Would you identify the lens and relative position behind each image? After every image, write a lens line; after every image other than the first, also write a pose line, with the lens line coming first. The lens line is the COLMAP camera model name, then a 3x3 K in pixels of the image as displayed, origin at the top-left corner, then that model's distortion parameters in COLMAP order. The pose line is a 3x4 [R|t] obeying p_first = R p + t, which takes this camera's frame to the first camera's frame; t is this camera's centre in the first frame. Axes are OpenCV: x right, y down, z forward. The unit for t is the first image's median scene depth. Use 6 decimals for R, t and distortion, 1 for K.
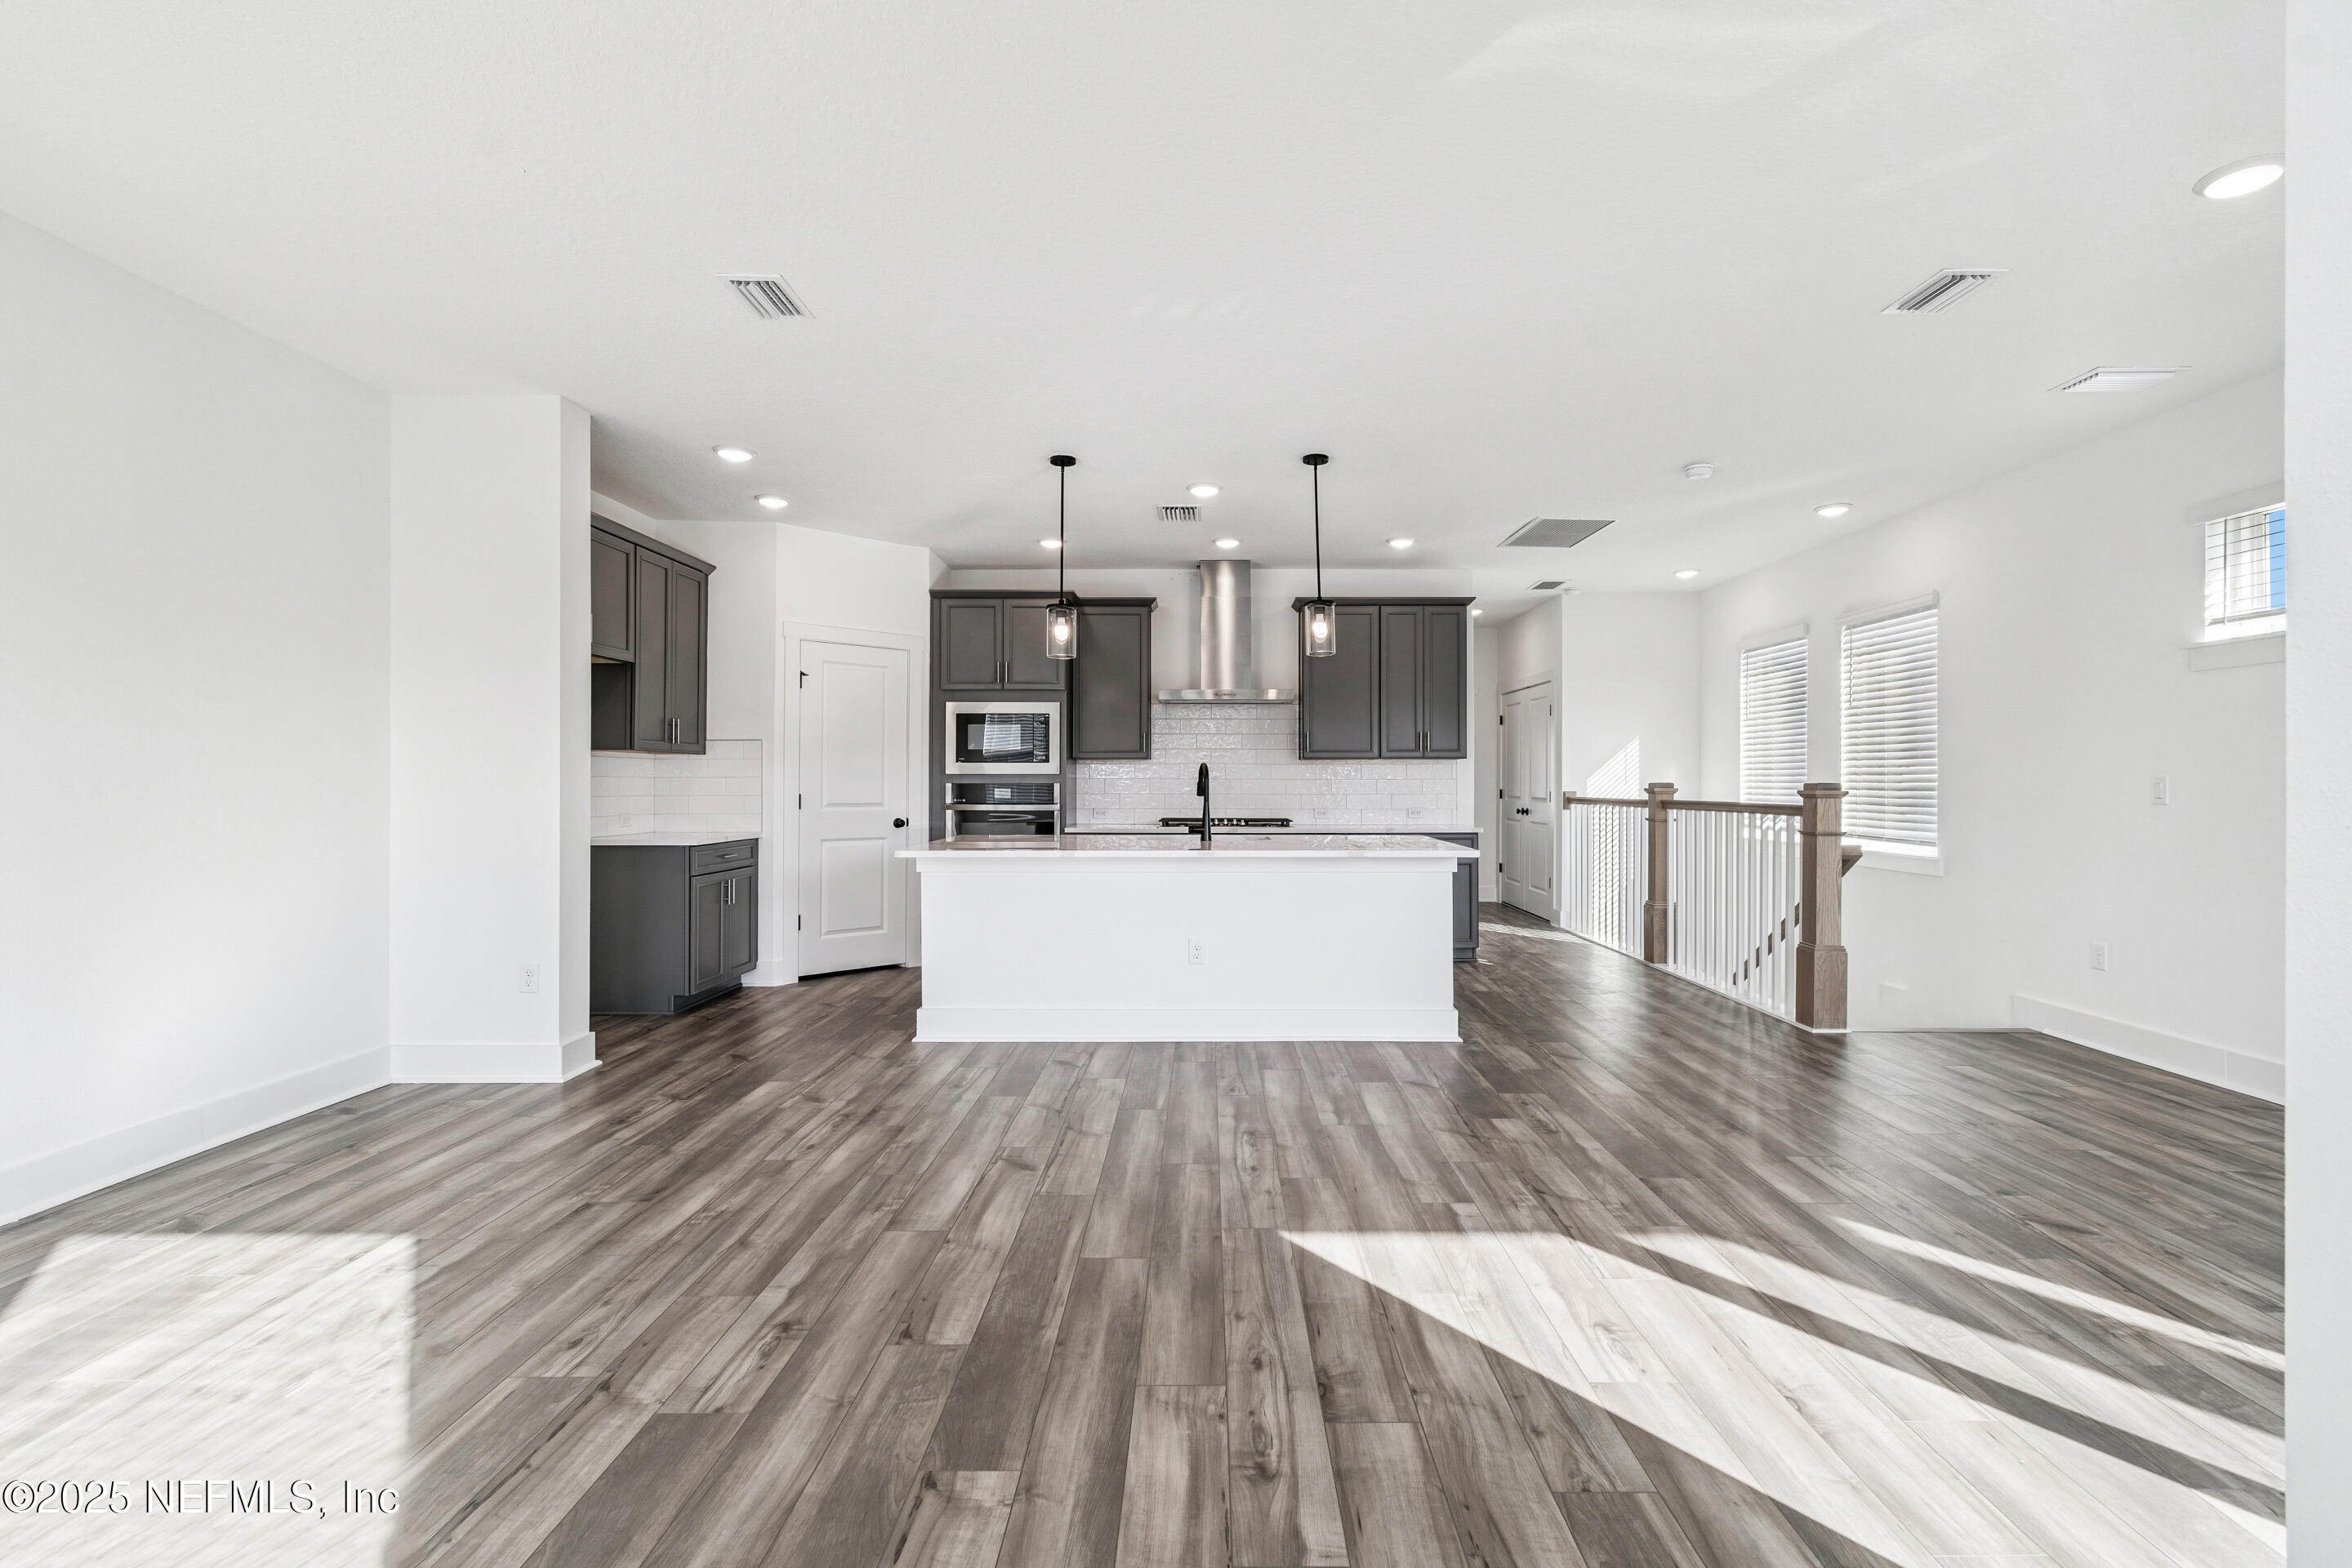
lens RADIAL K [[1061.0, 0, 1212.9], [0, 1061.0, 781.4], [0, 0, 1]] dist [0.002661, 0.000618]
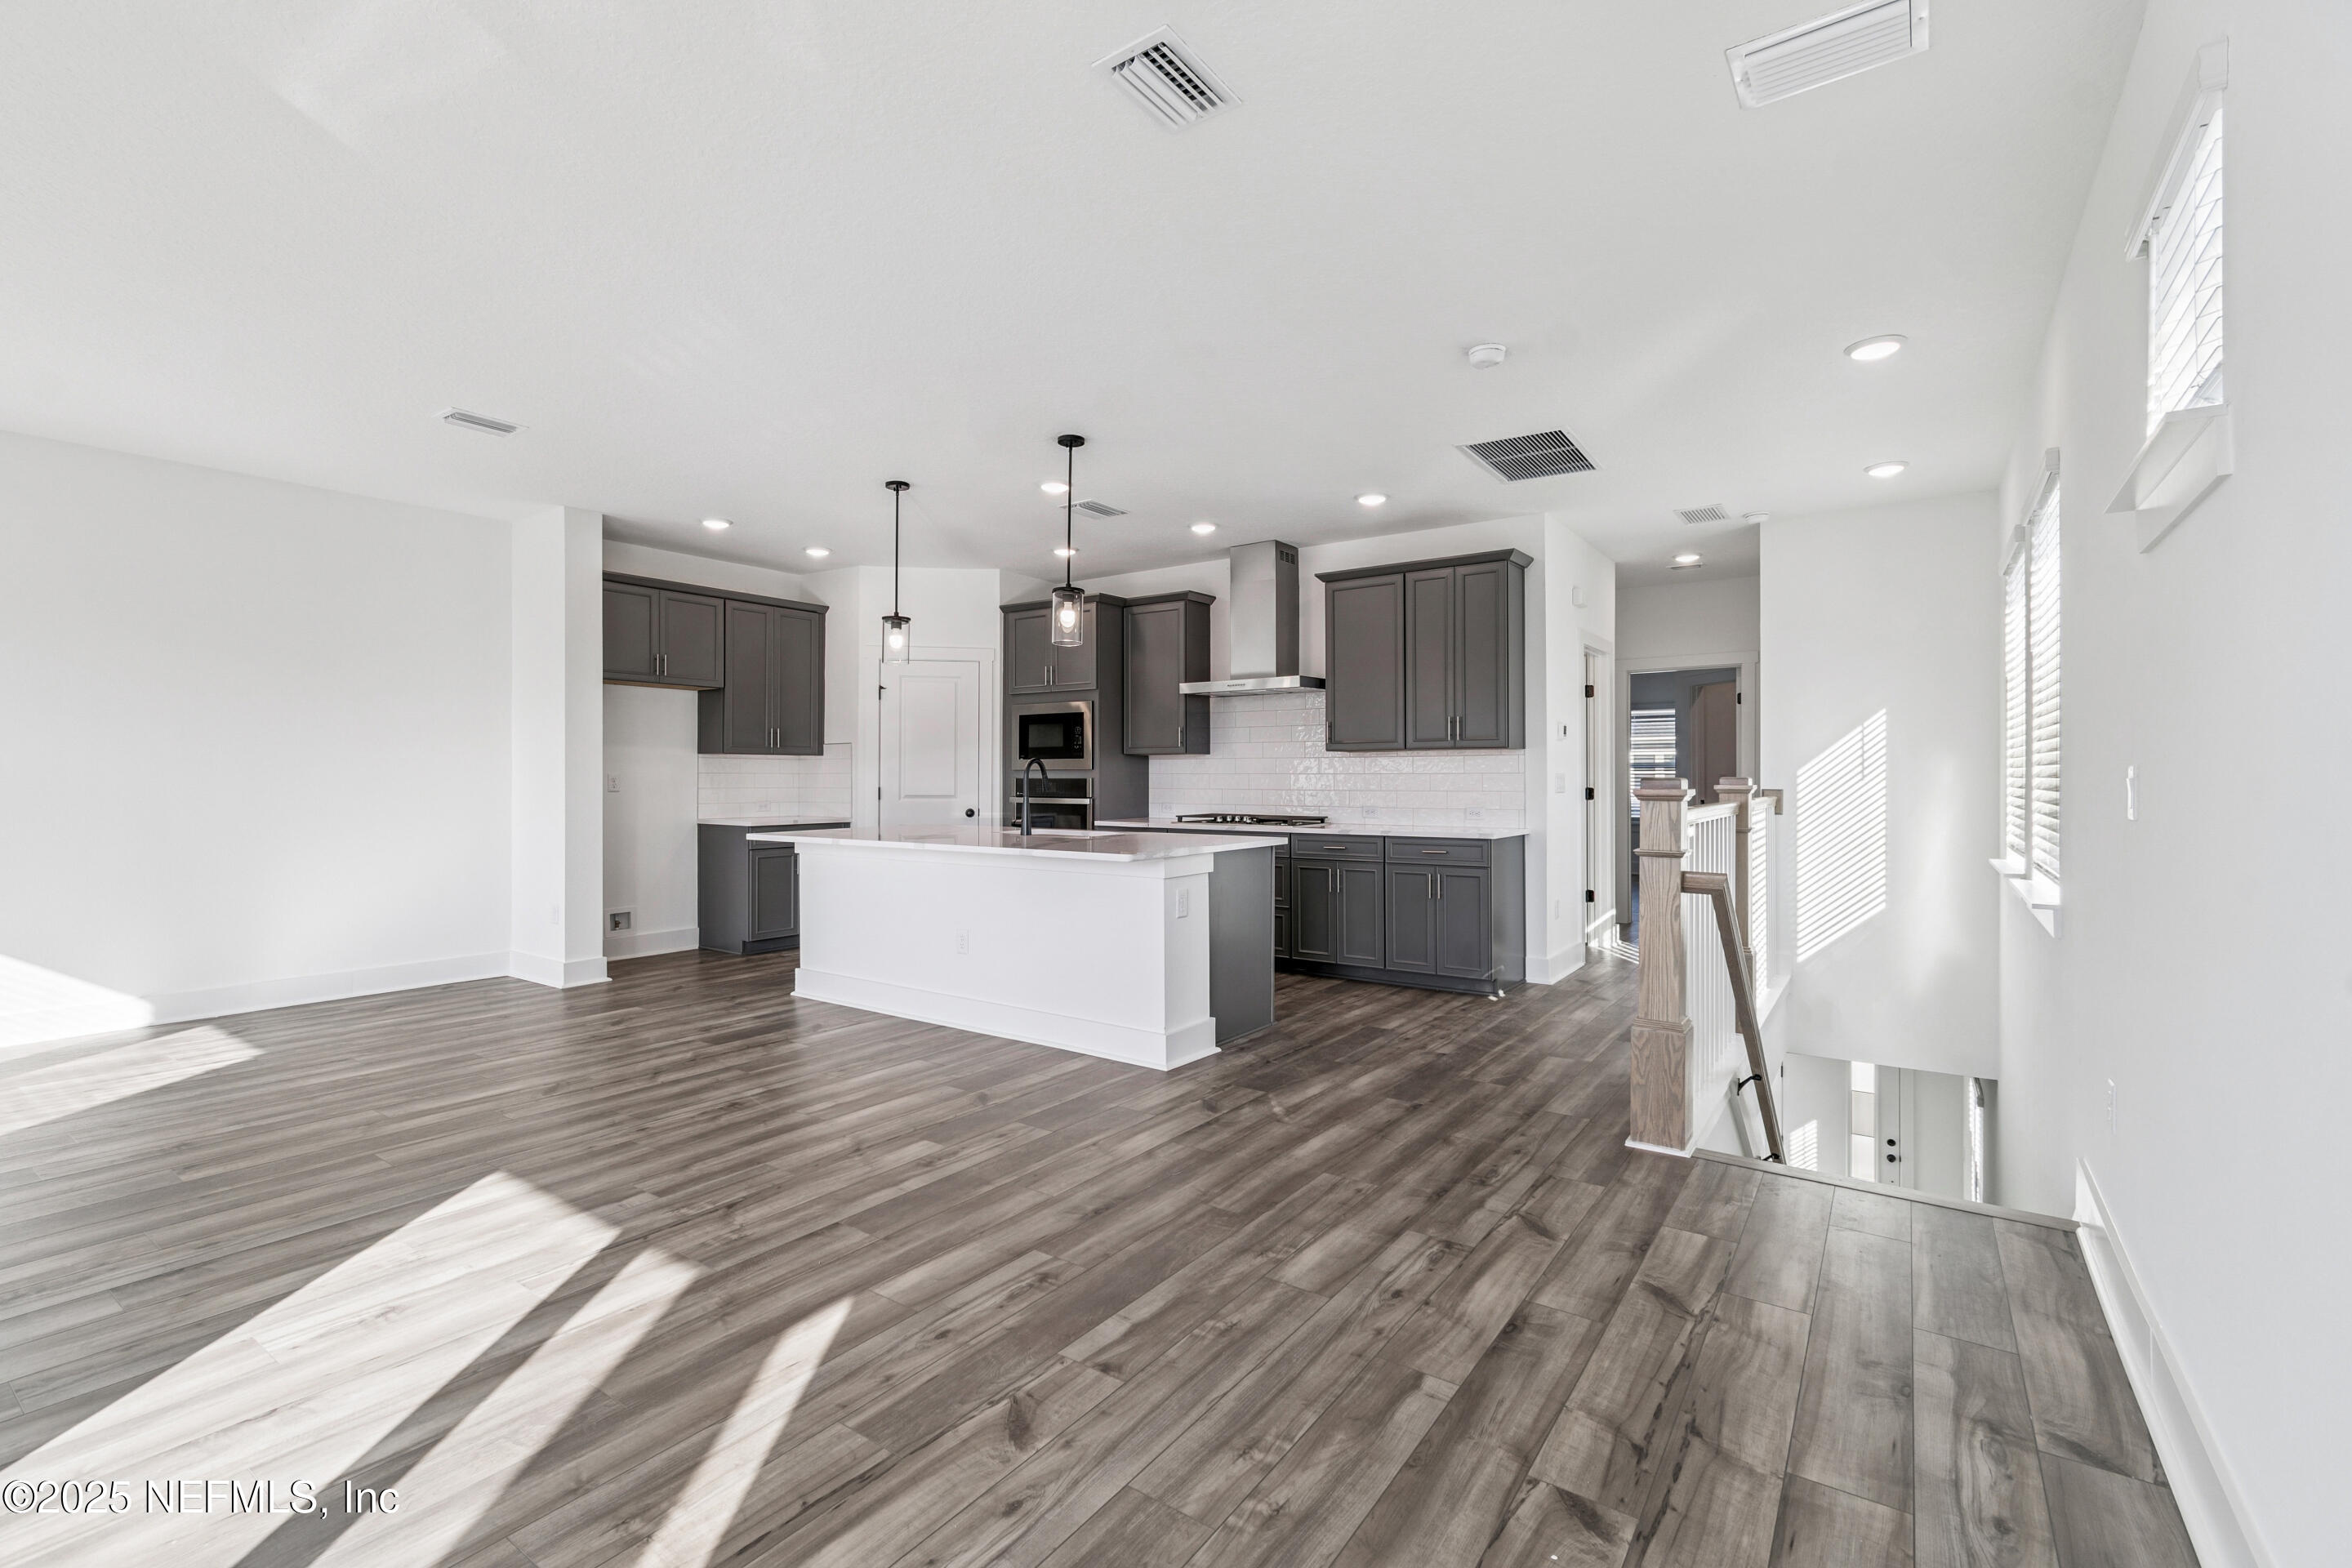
lens RADIAL K [[1041.0, 0, 1164.1], [0, 1041.0, 770.3], [0, 0, 1]] dist [0.000856, 0.000056]
pose [[0.809035, -0.005205, -0.587737, 0.718008], [0.001870, 0.999979, -0.006282, 0.000616], [0.587757, 0.003983, 0.809028, 0.287257]]
